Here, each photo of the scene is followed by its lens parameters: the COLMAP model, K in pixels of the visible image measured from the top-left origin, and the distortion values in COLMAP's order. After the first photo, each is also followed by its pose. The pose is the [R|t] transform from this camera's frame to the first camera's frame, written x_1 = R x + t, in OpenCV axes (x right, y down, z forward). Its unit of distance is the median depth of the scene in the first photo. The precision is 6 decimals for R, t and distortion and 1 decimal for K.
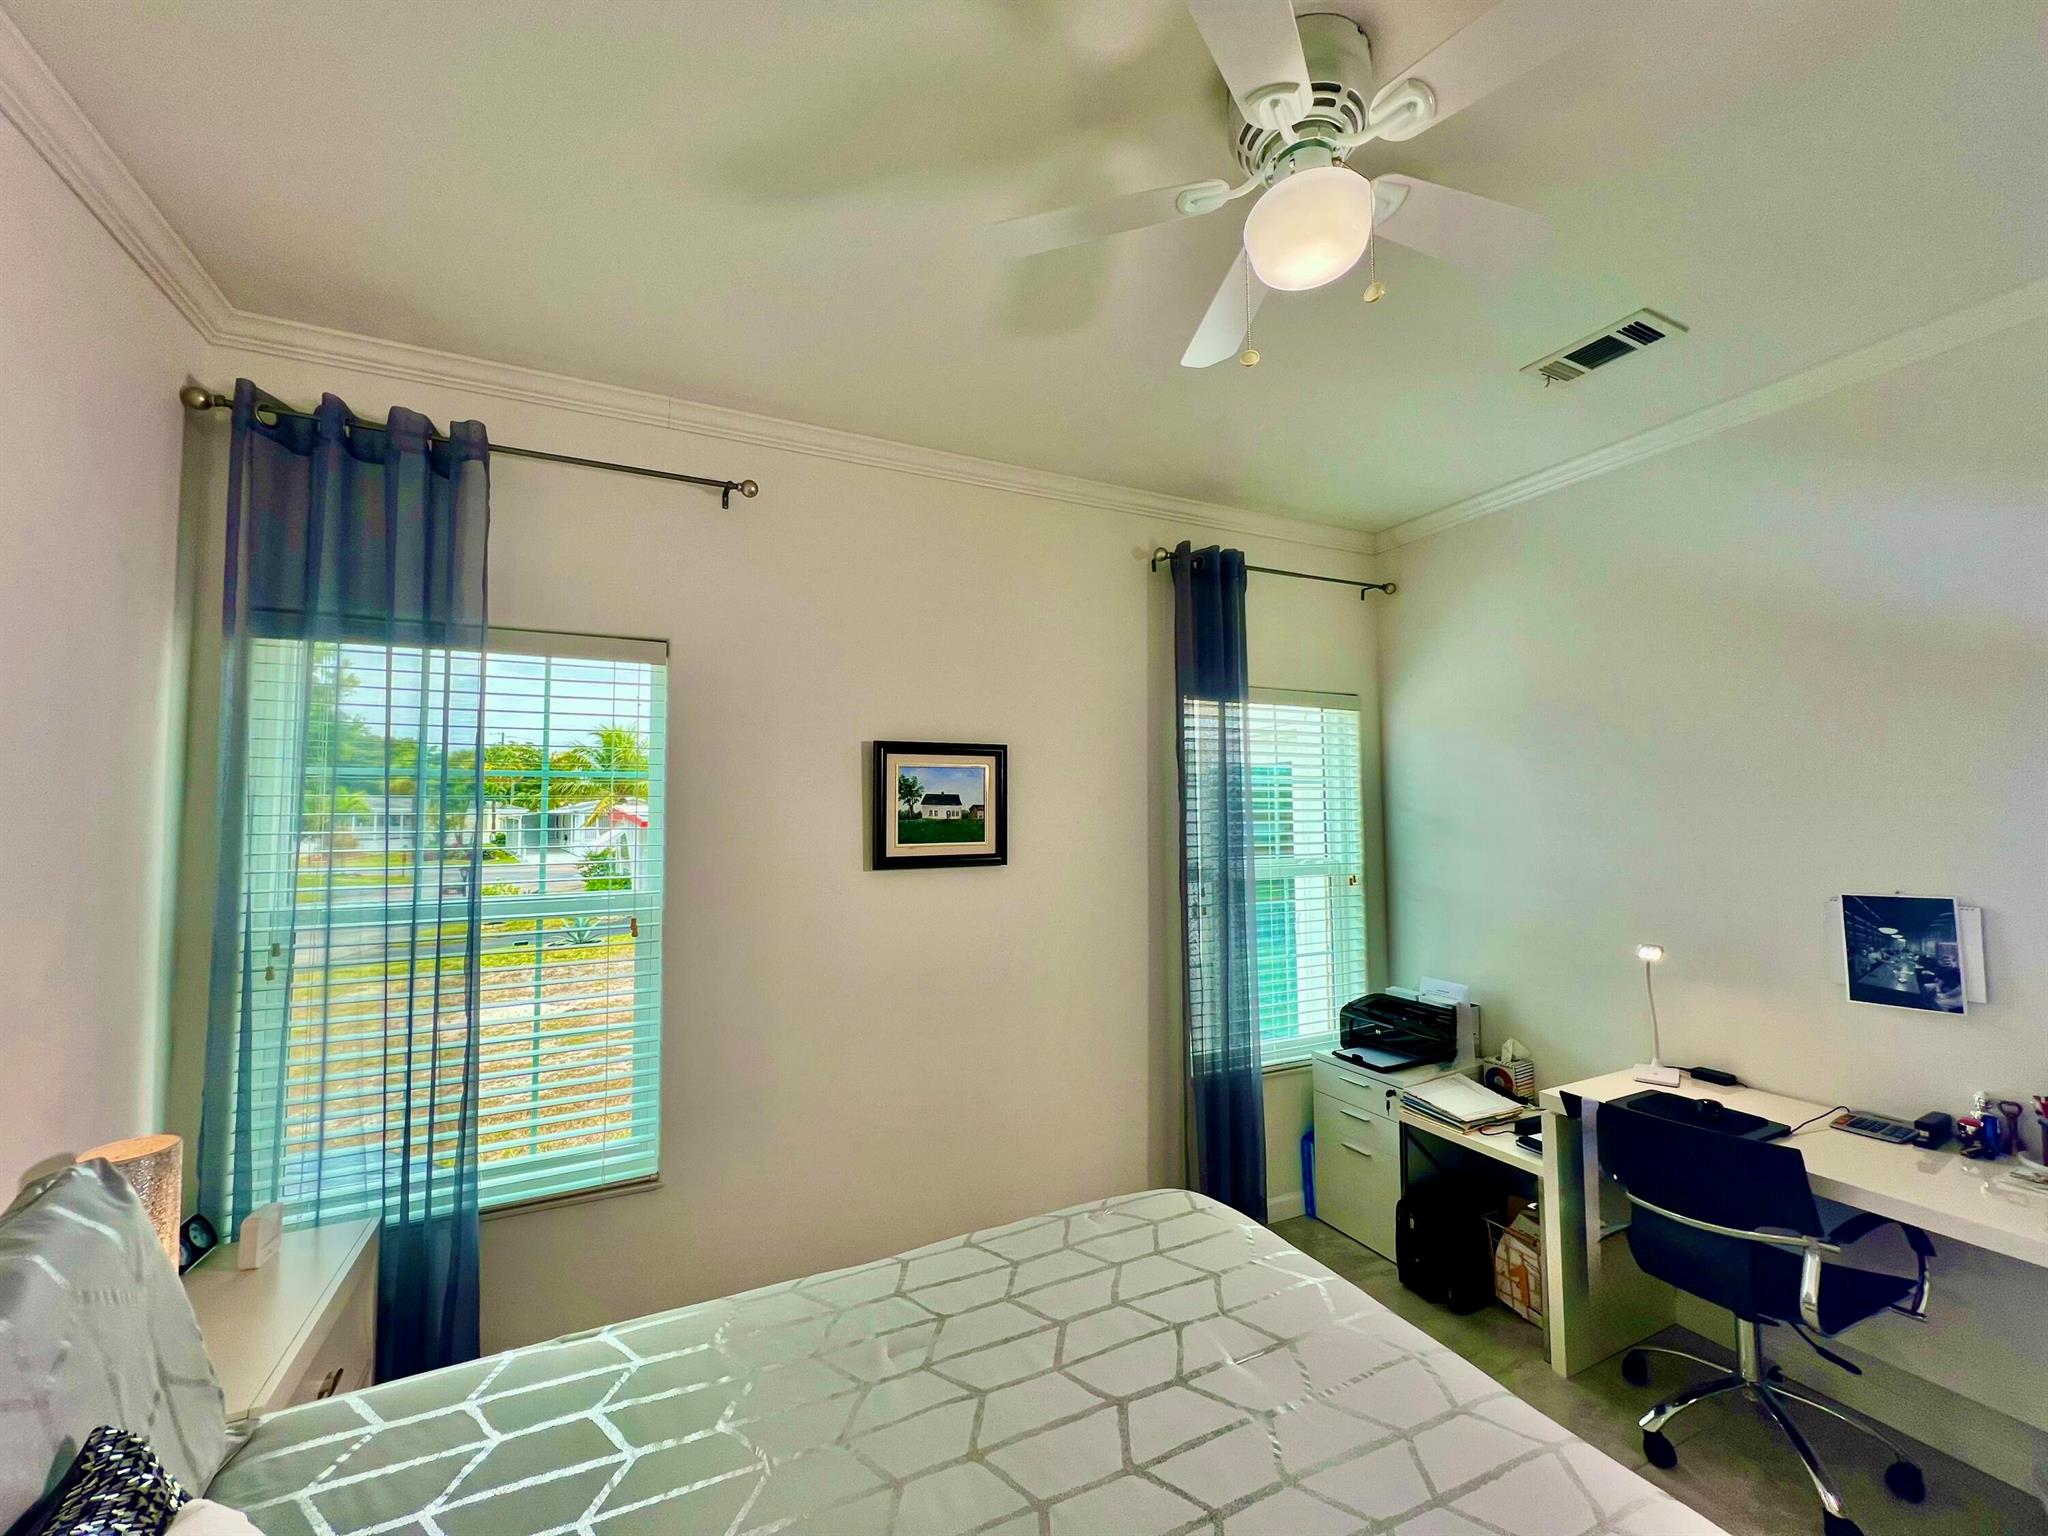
lens RADIAL K [[815.8, 0, 1022.8], [0, 815.8, 780.5], [0, 0, 1]] dist [-0.000448, 0.000369]
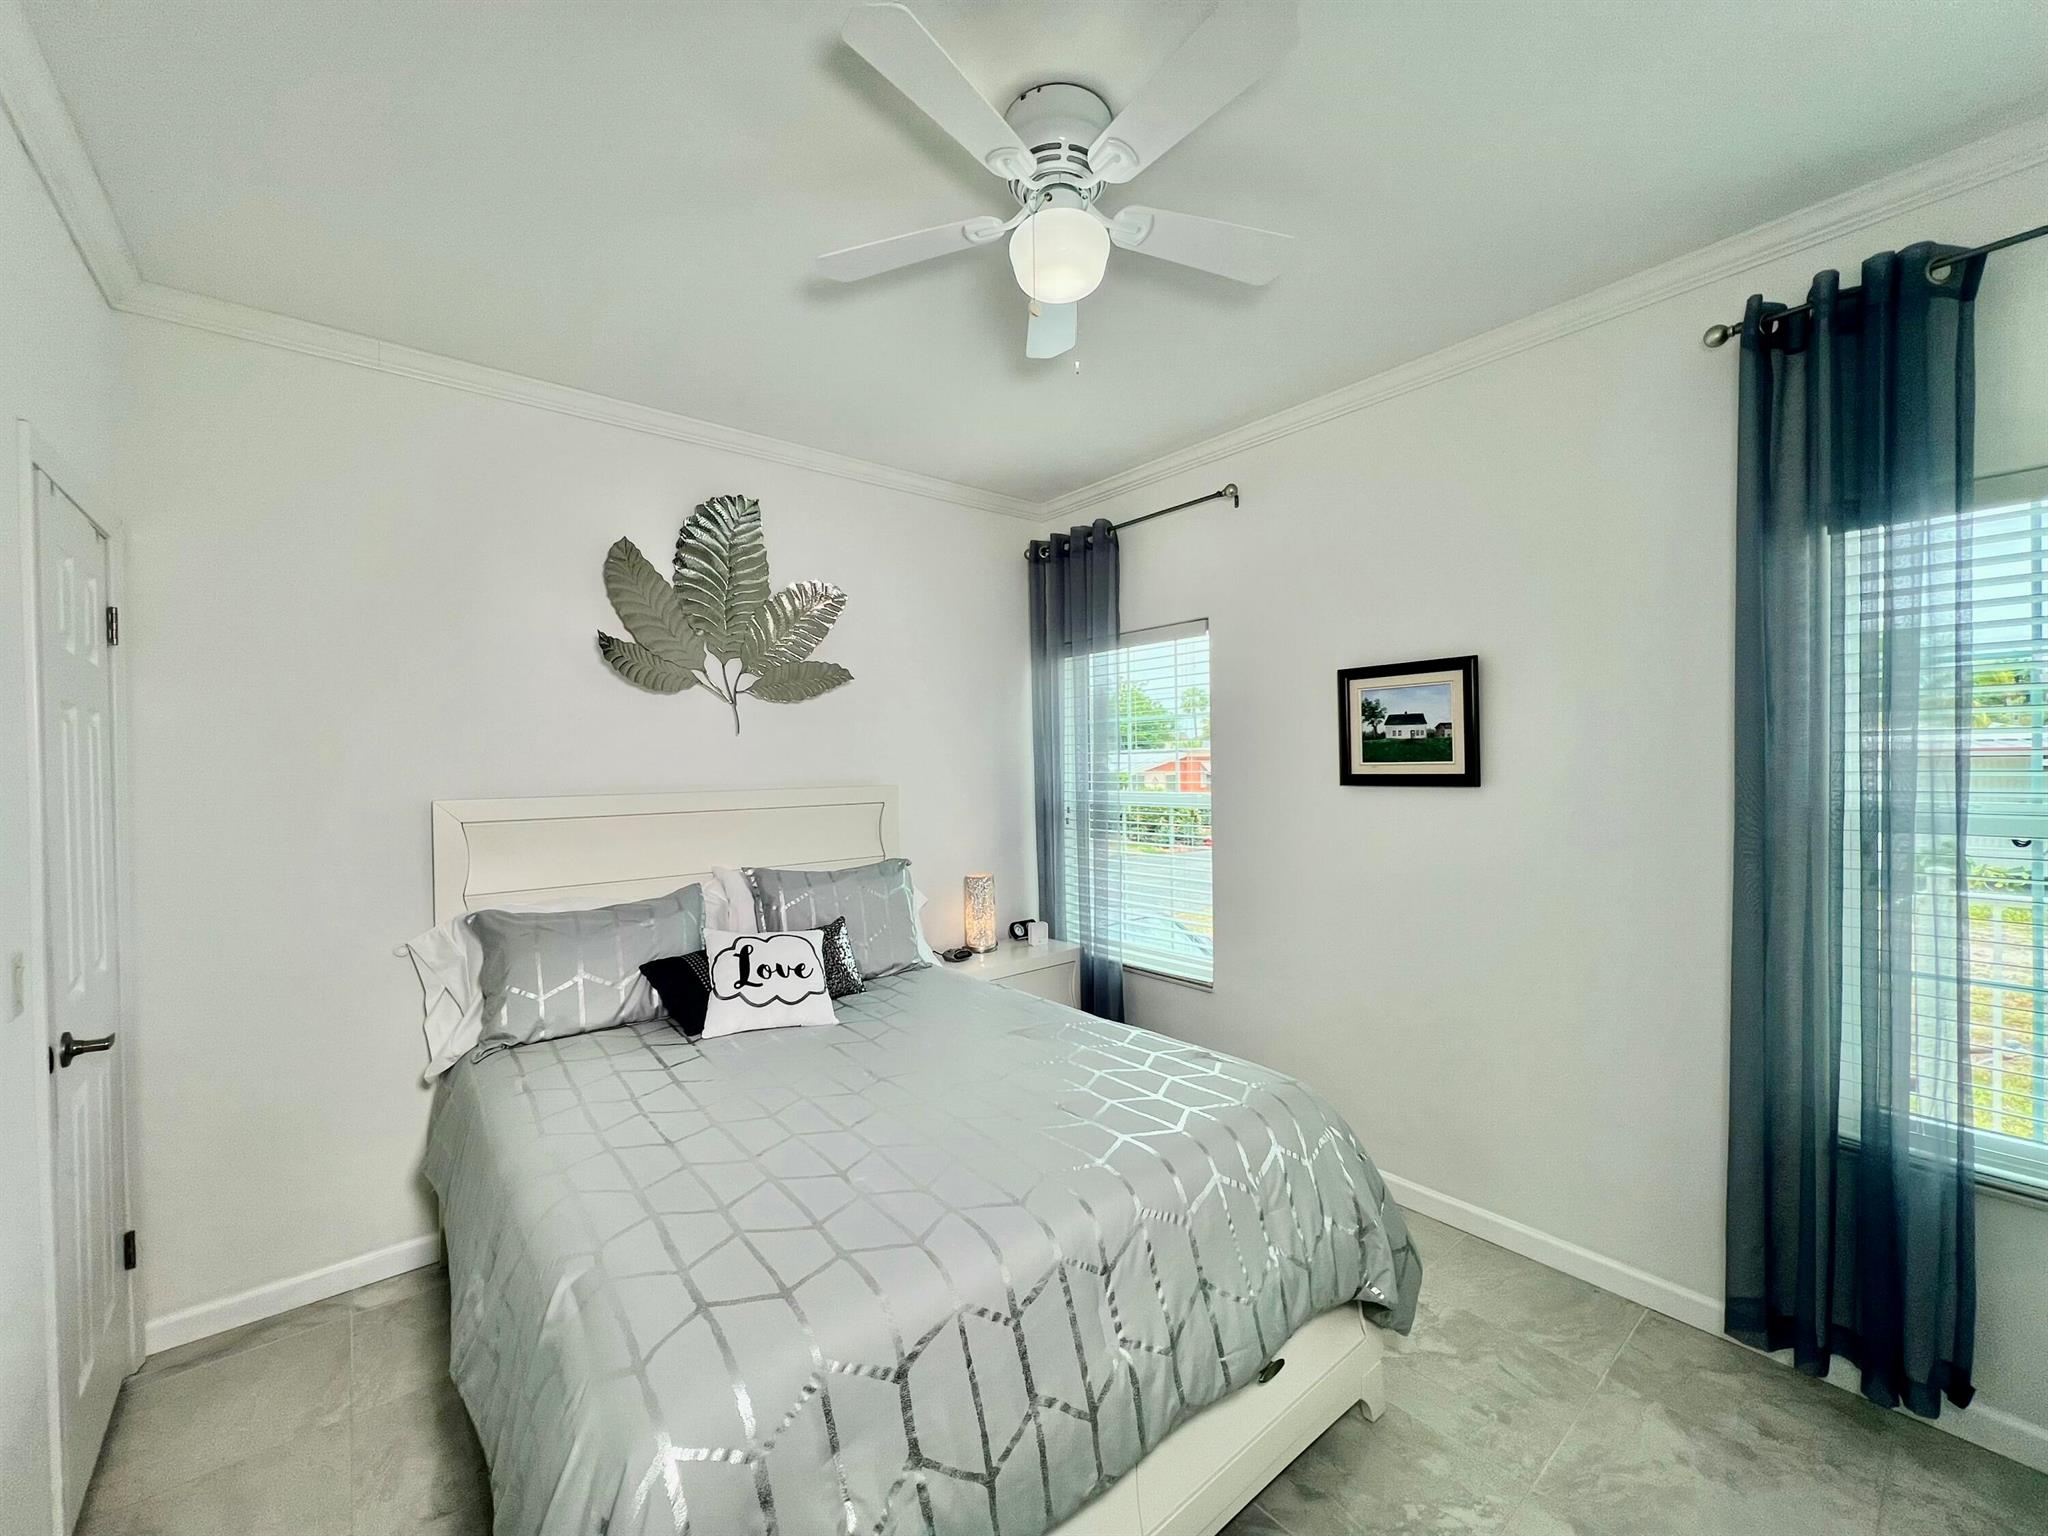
lens RADIAL K [[815.8, 0, 1024.8], [0, 815.8, 763.5], [0, 0, 1]] dist [-0.000448, 0.000369]
pose [[0.246908, 0.011374, -0.968972, 0.773963], [0.067890, 0.997271, 0.029006, 0.016955], [0.966658, -0.072945, 0.245462, 0.296571]]
